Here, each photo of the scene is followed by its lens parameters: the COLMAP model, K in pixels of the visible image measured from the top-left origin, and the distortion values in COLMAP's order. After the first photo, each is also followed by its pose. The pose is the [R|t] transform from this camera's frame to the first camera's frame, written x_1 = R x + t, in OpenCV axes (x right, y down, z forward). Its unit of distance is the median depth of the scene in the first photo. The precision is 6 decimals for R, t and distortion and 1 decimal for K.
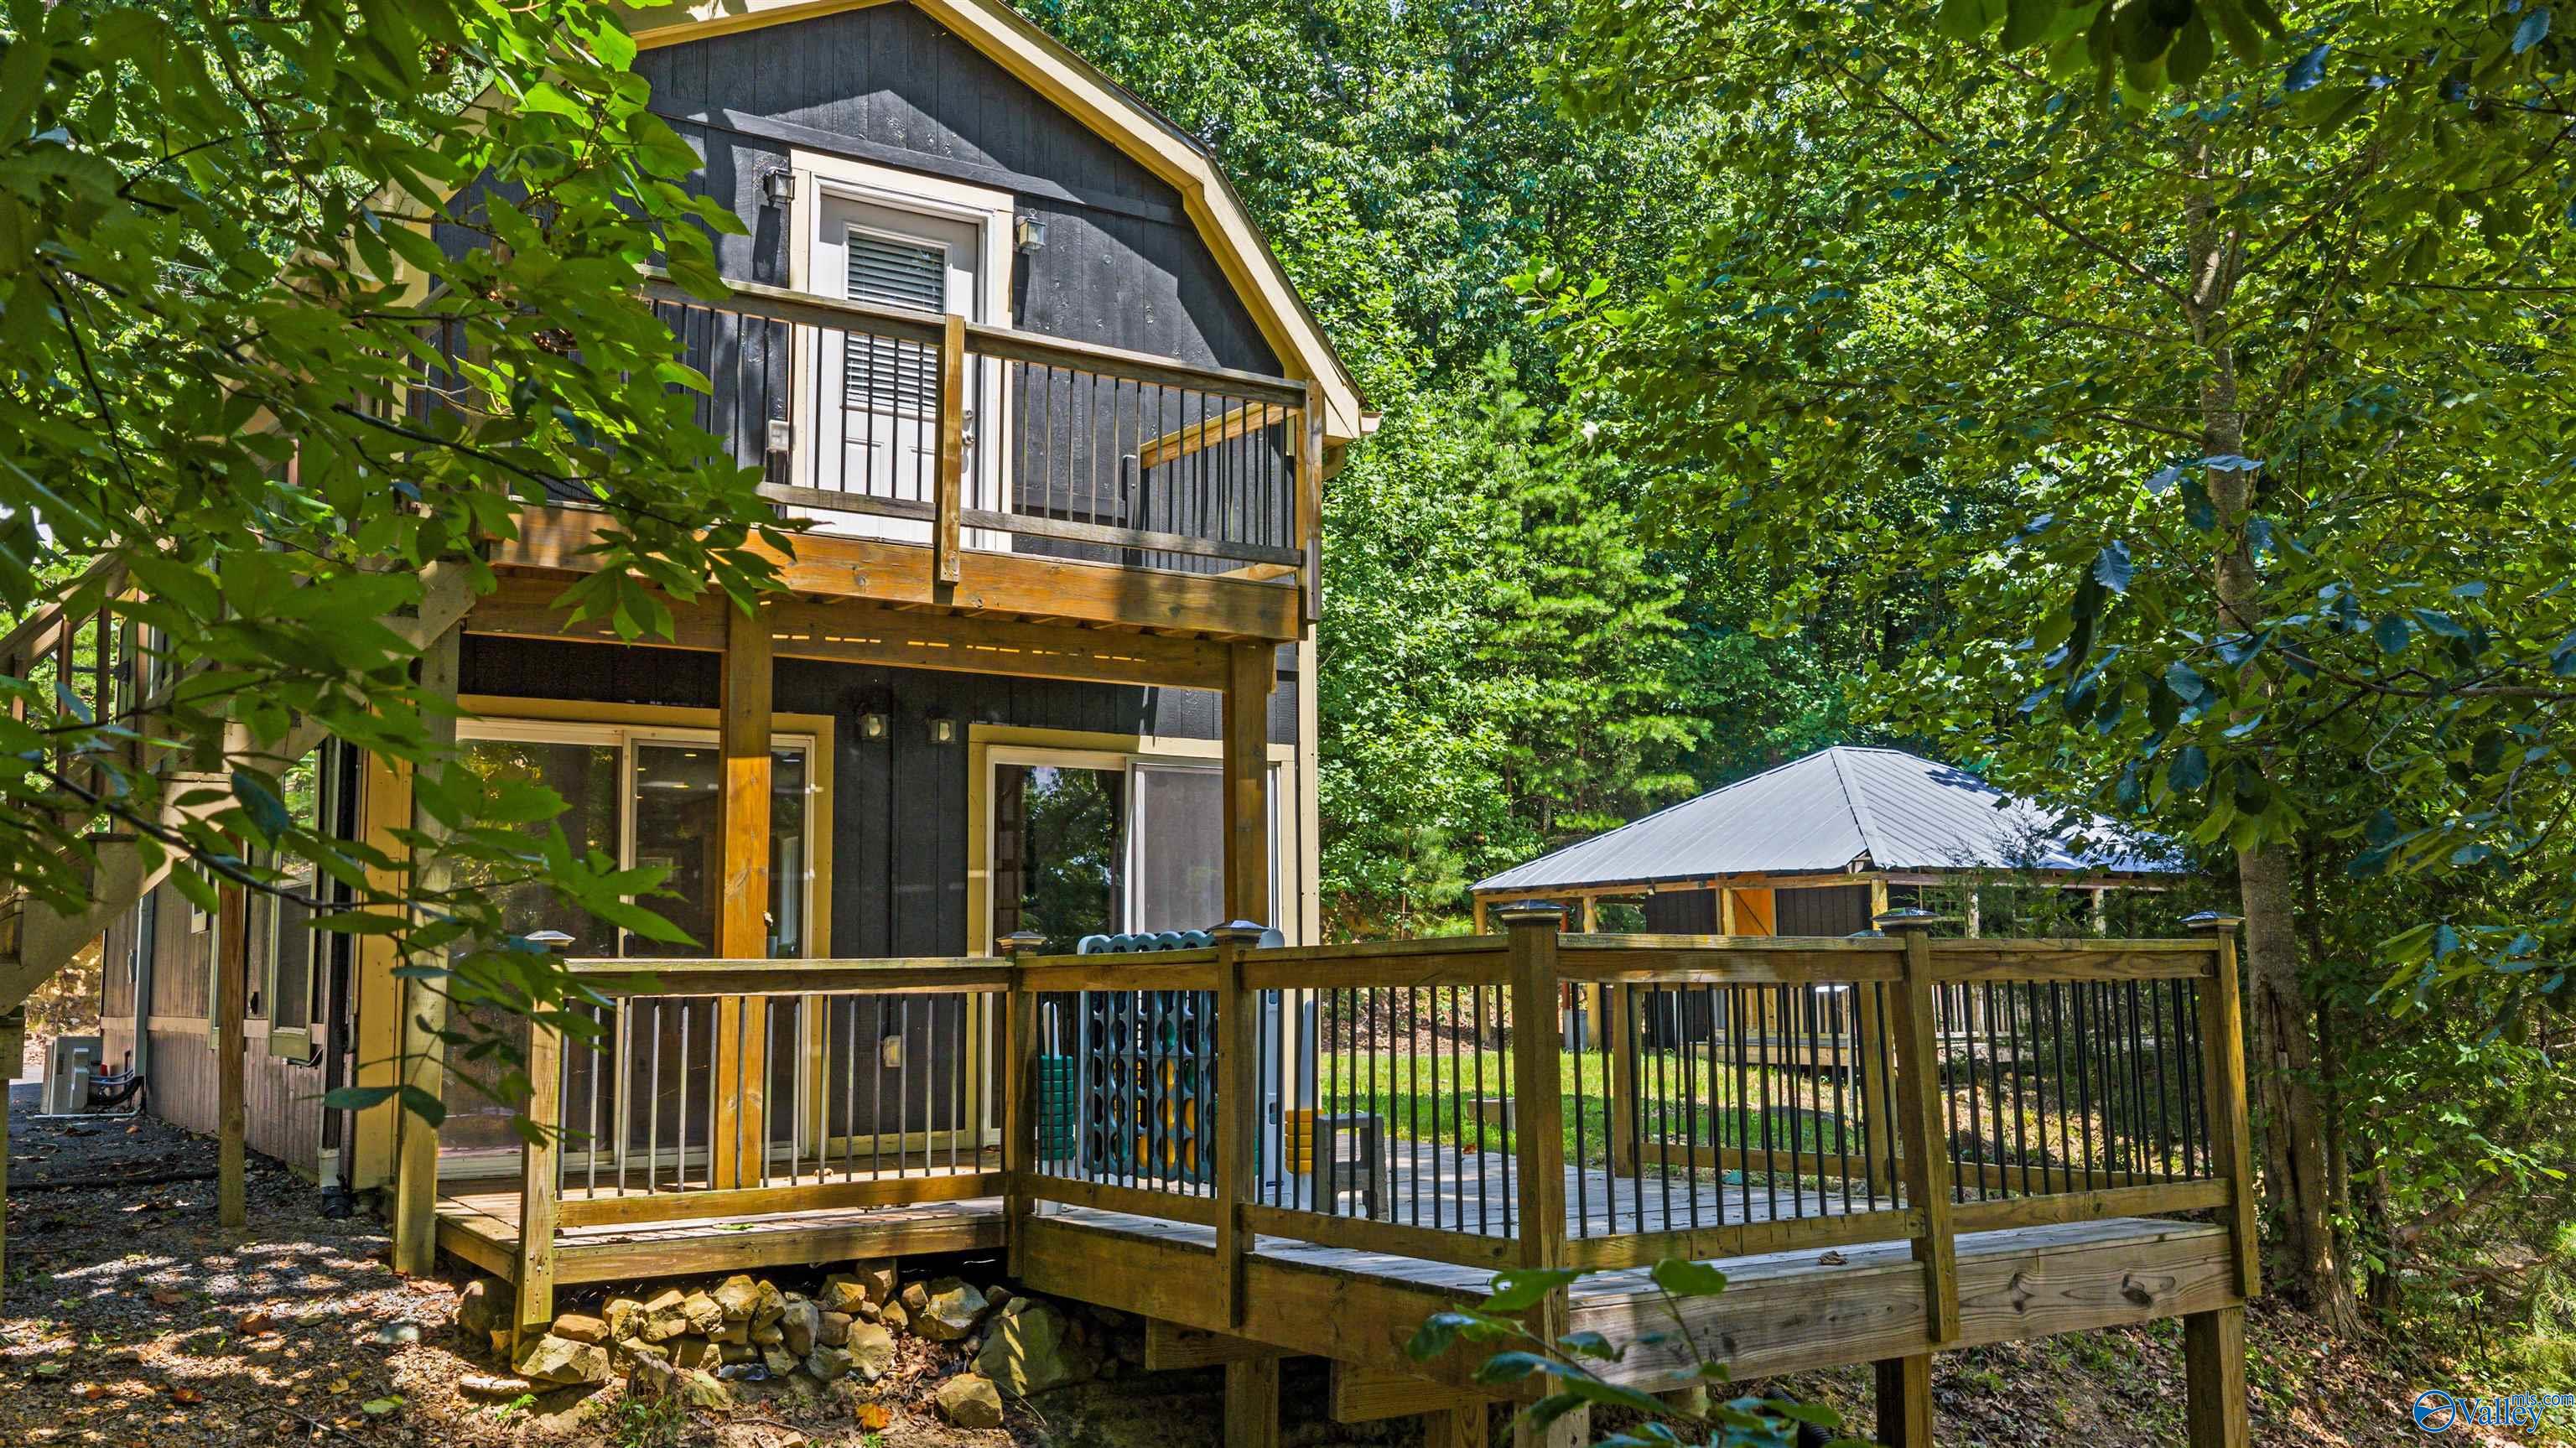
lens RADIAL K [[2155.3, 0, 1288.0], [0, 2155.3, 724.0], [0, 0, 1]] dist [0.038369, -0.078672]
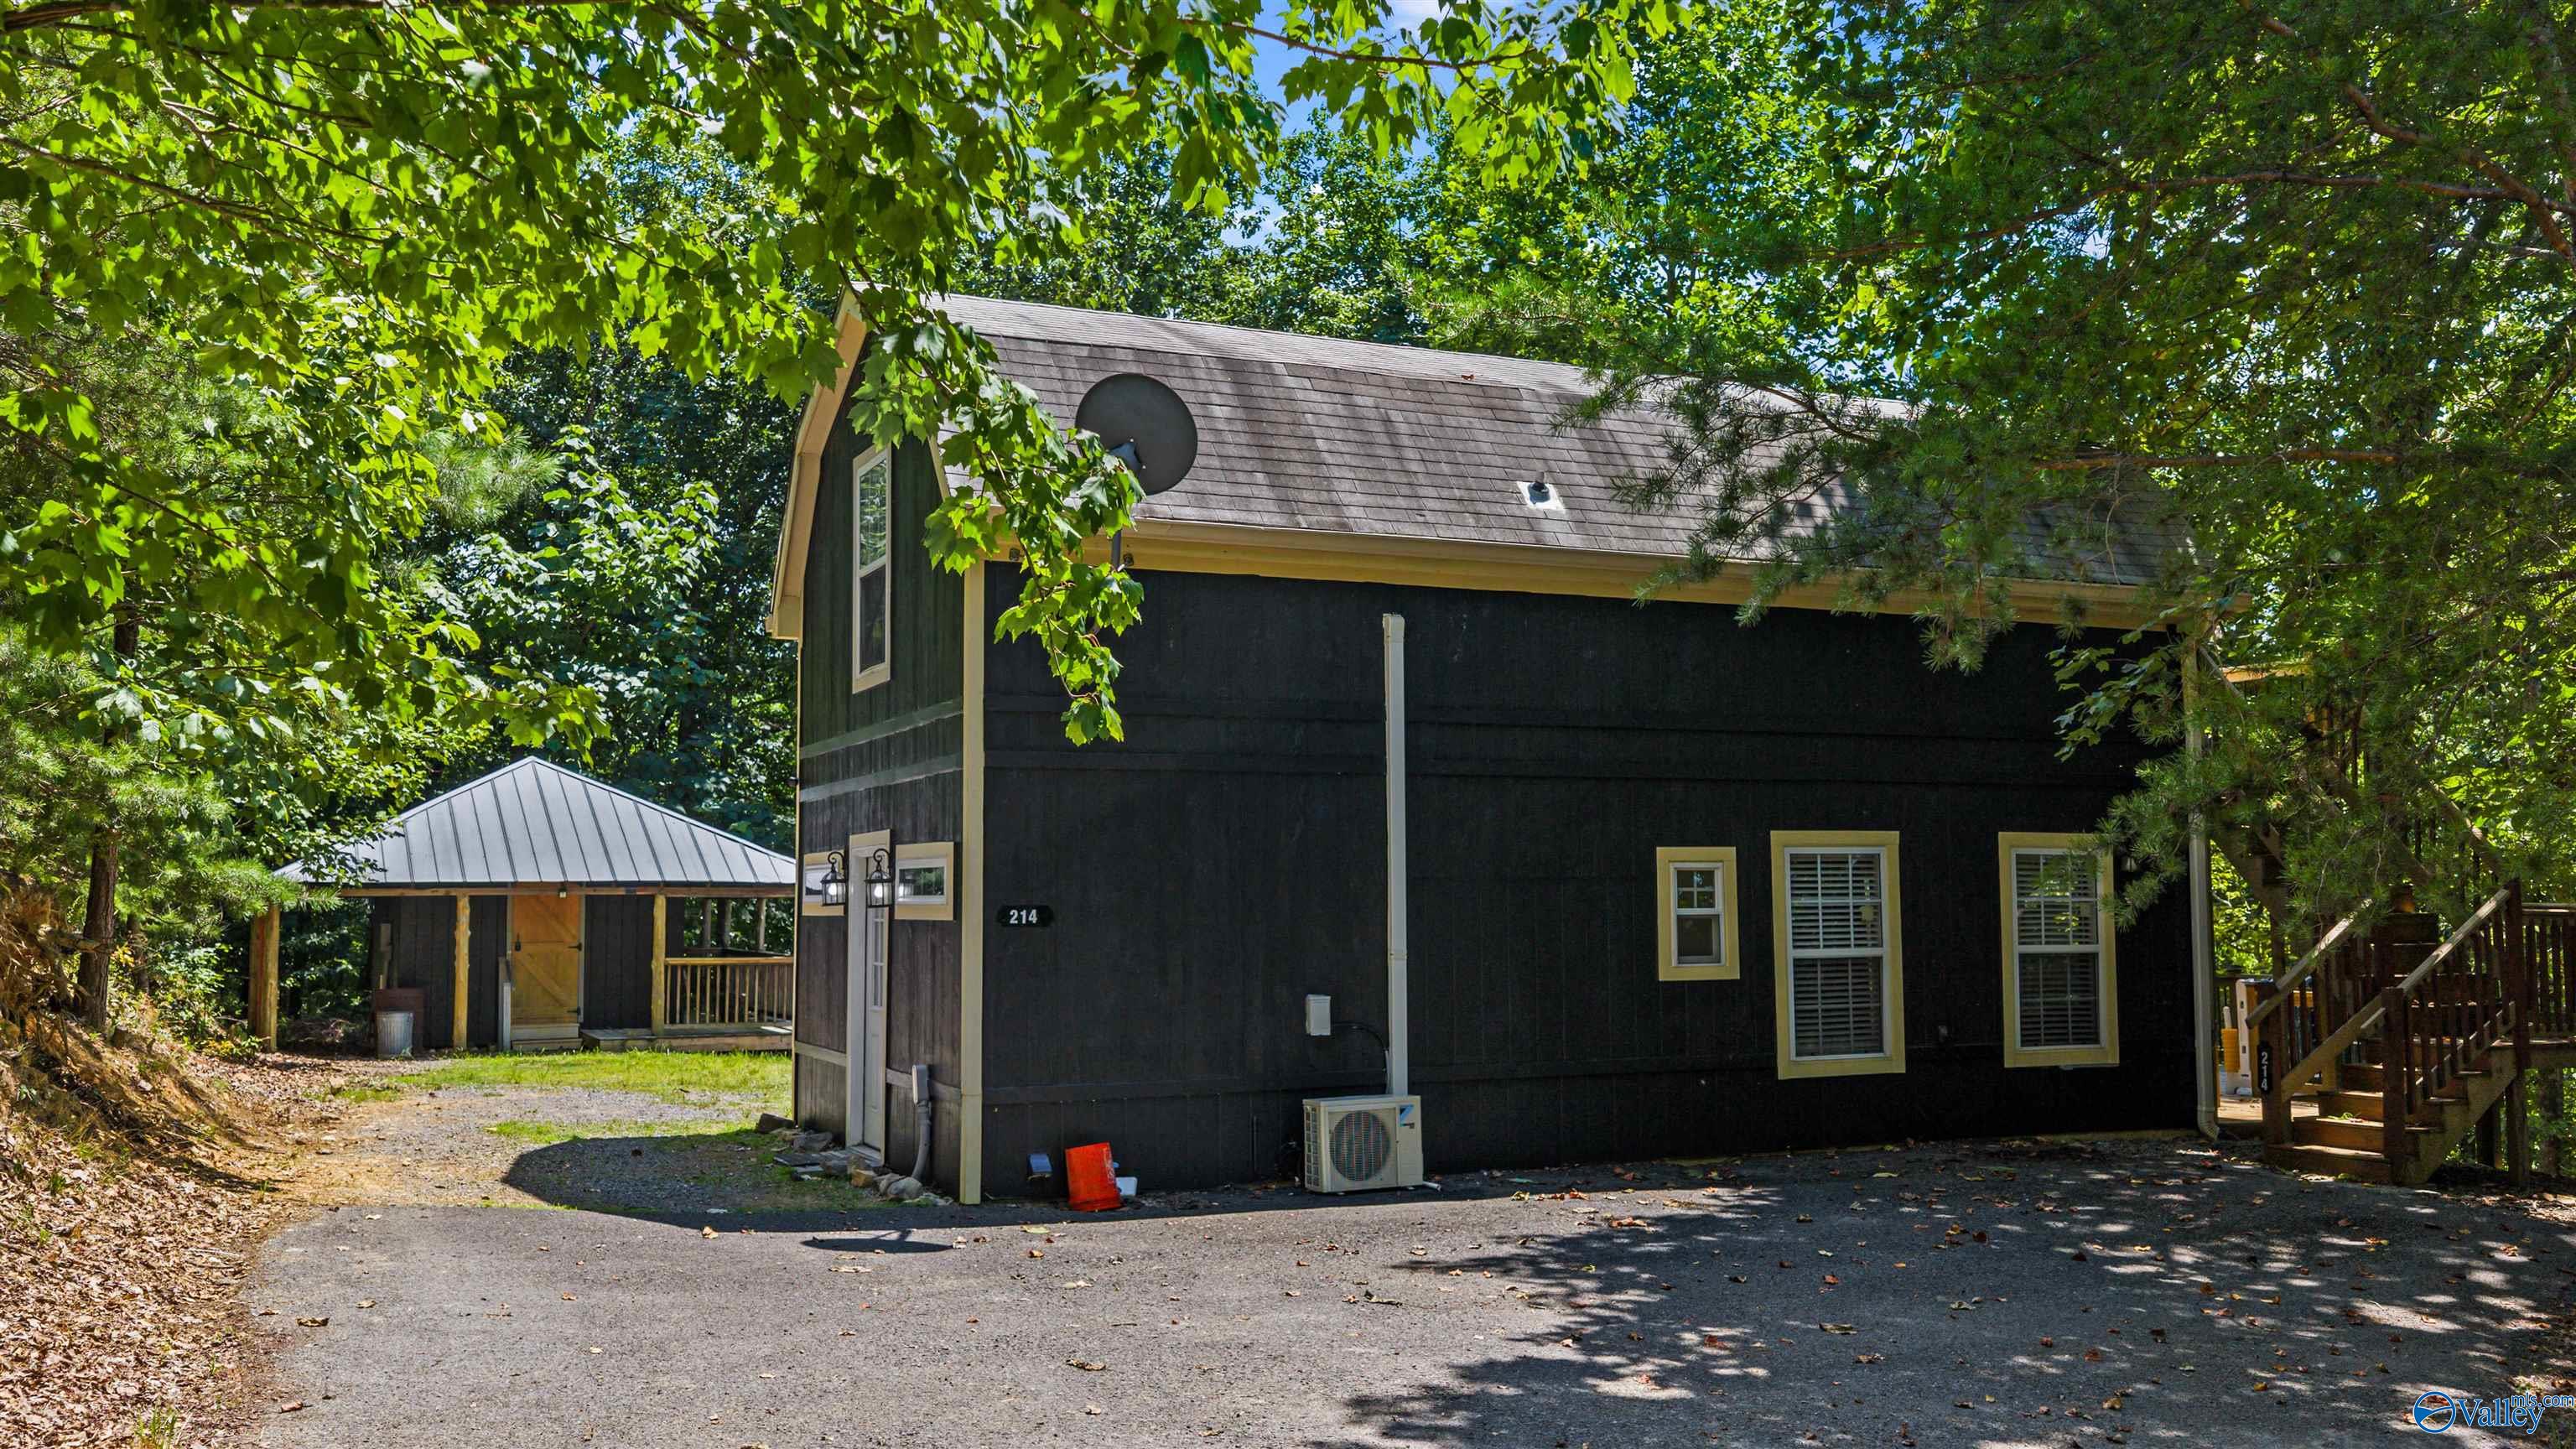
lens RADIAL K [[2155.4, 0, 1288.0], [0, 2155.4, 724.5], [0, 0, 1]] dist [0.038369, -0.078672]
pose [[0.159845, 0.093992, 0.982657, -0.704701], [-0.114571, 0.990496, -0.076105, 0.030858], [-0.980471, -0.100419, 0.169094, 0.424042]]
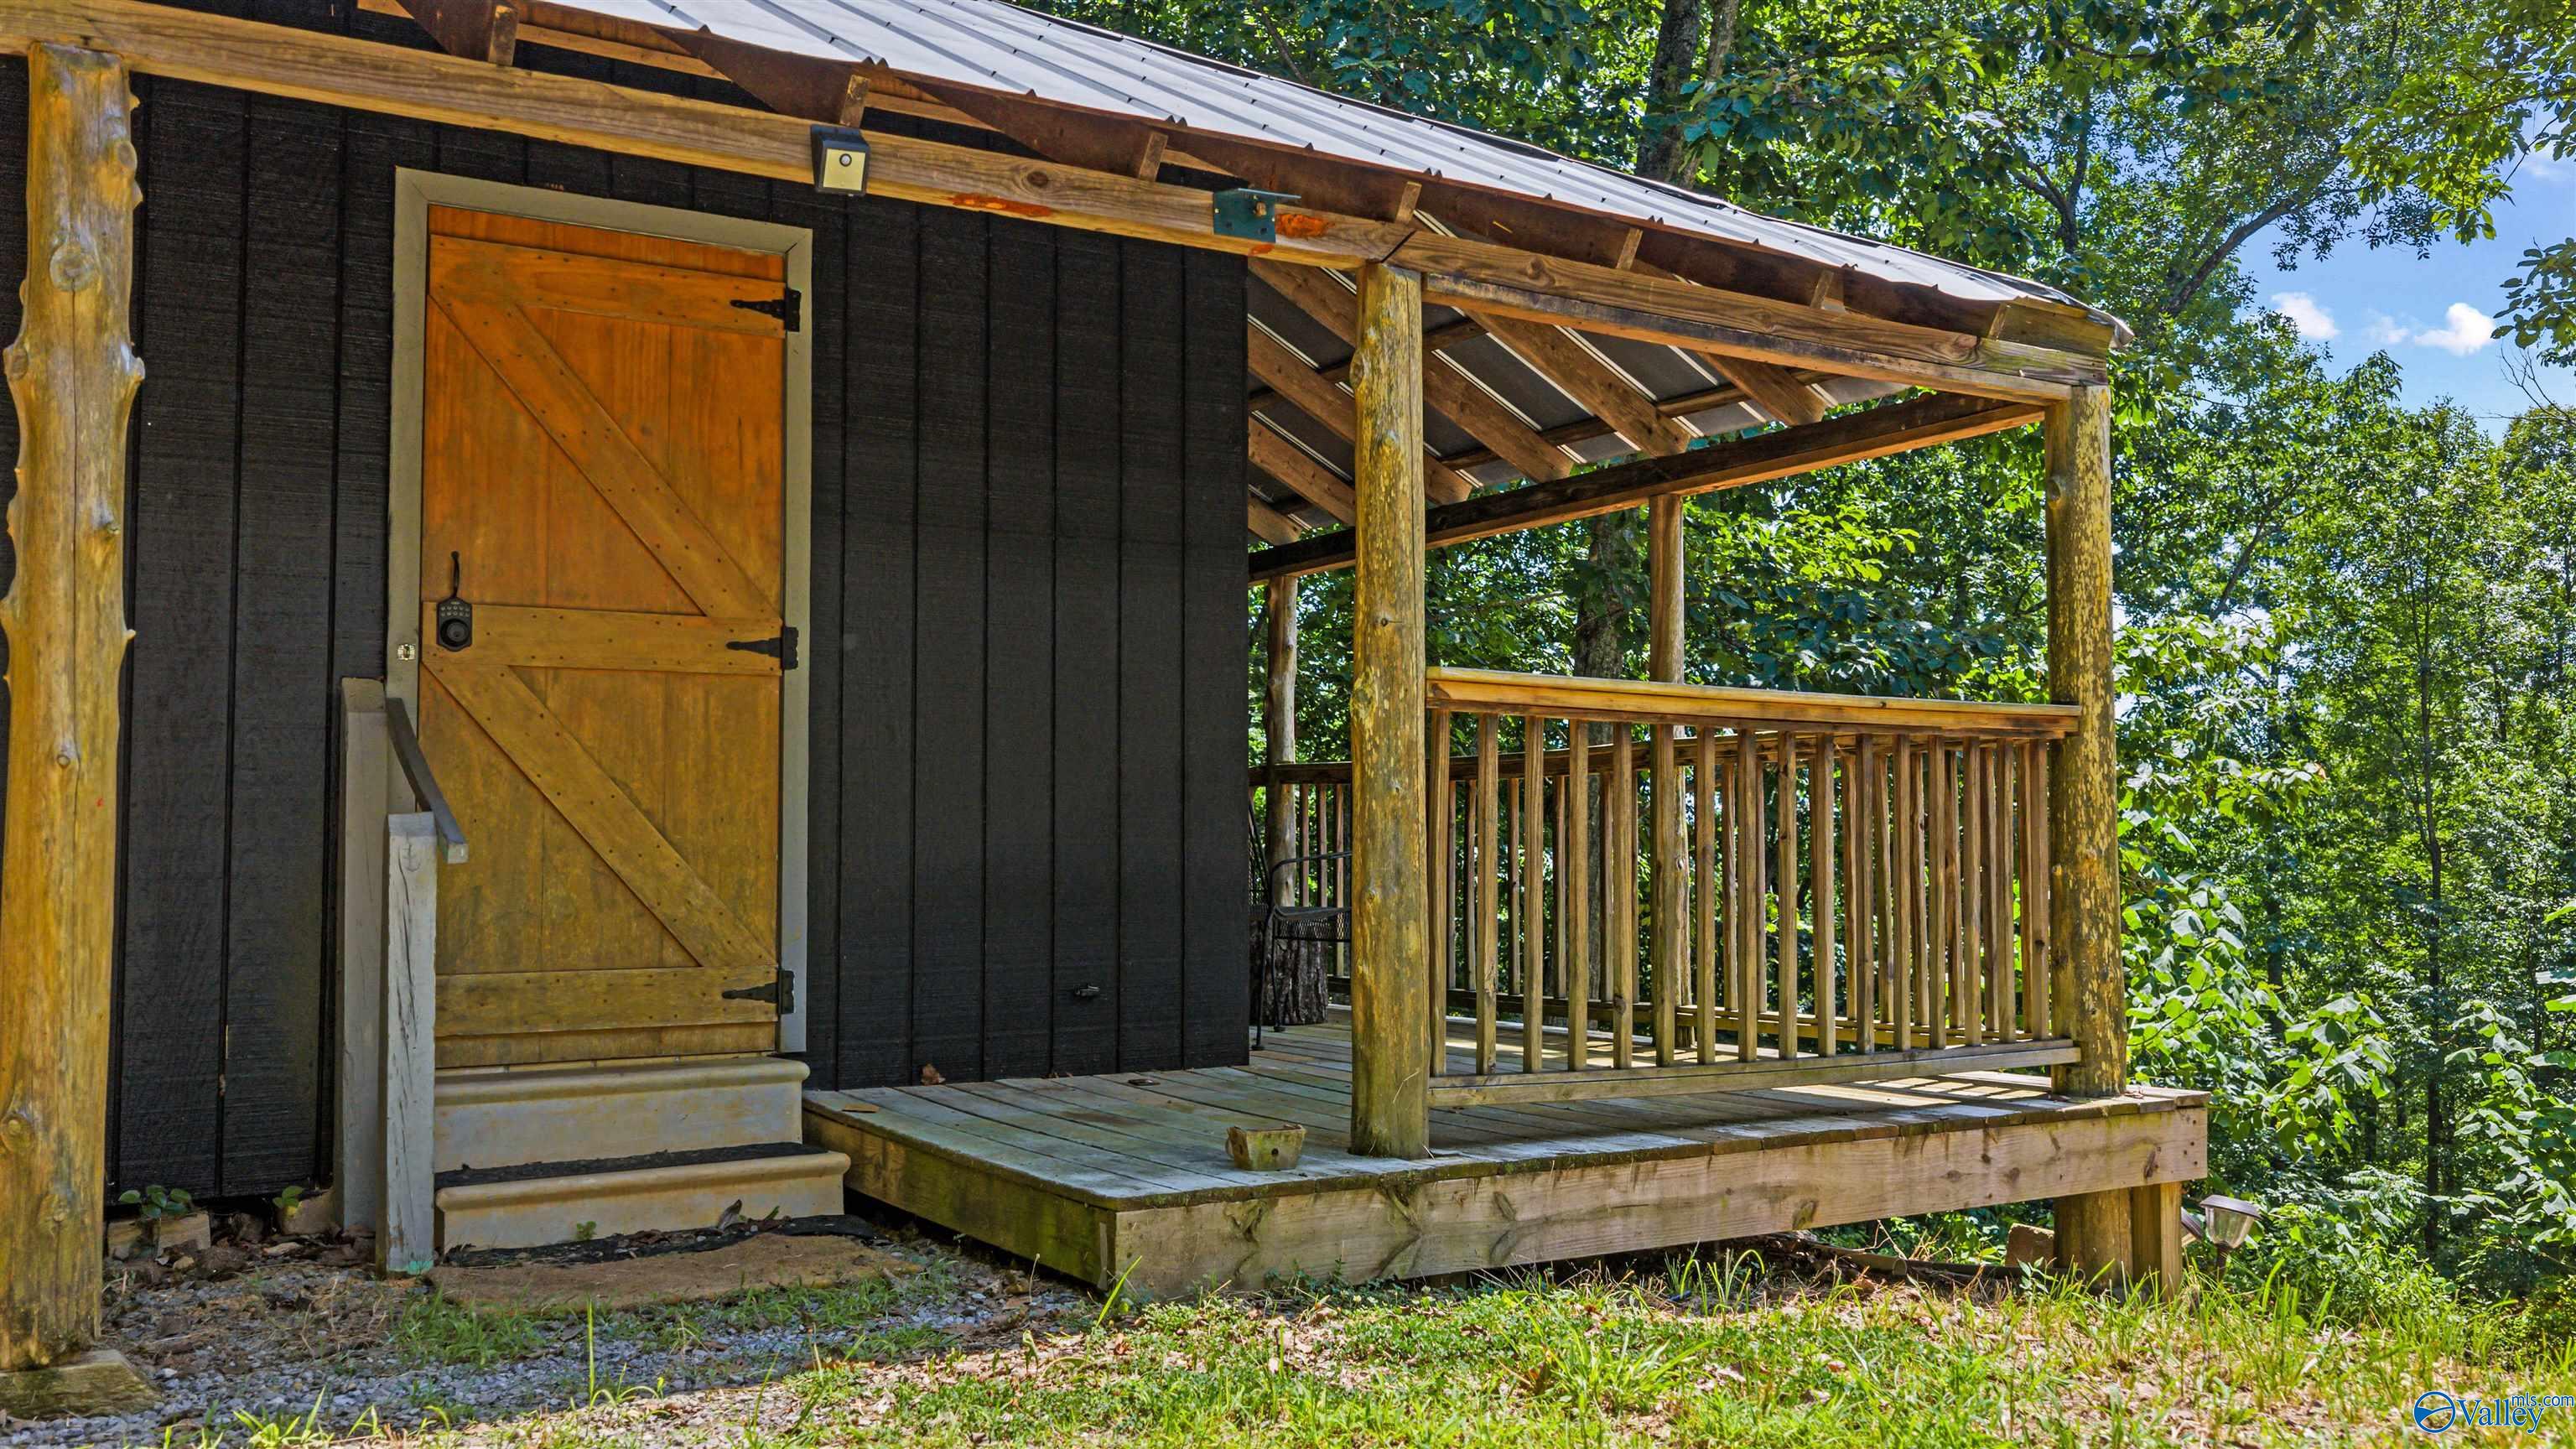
lens RADIAL K [[2155.4, 0, 1288.0], [0, 2155.4, 724.5], [0, 0, 1]] dist [0.038369, -0.078672]
pose [[0.061453, 0.074638, 0.995315, 0.024487], [-0.117038, 0.990860, -0.067077, 0.105236], [-0.991224, -0.112368, 0.069626, 0.831256]]
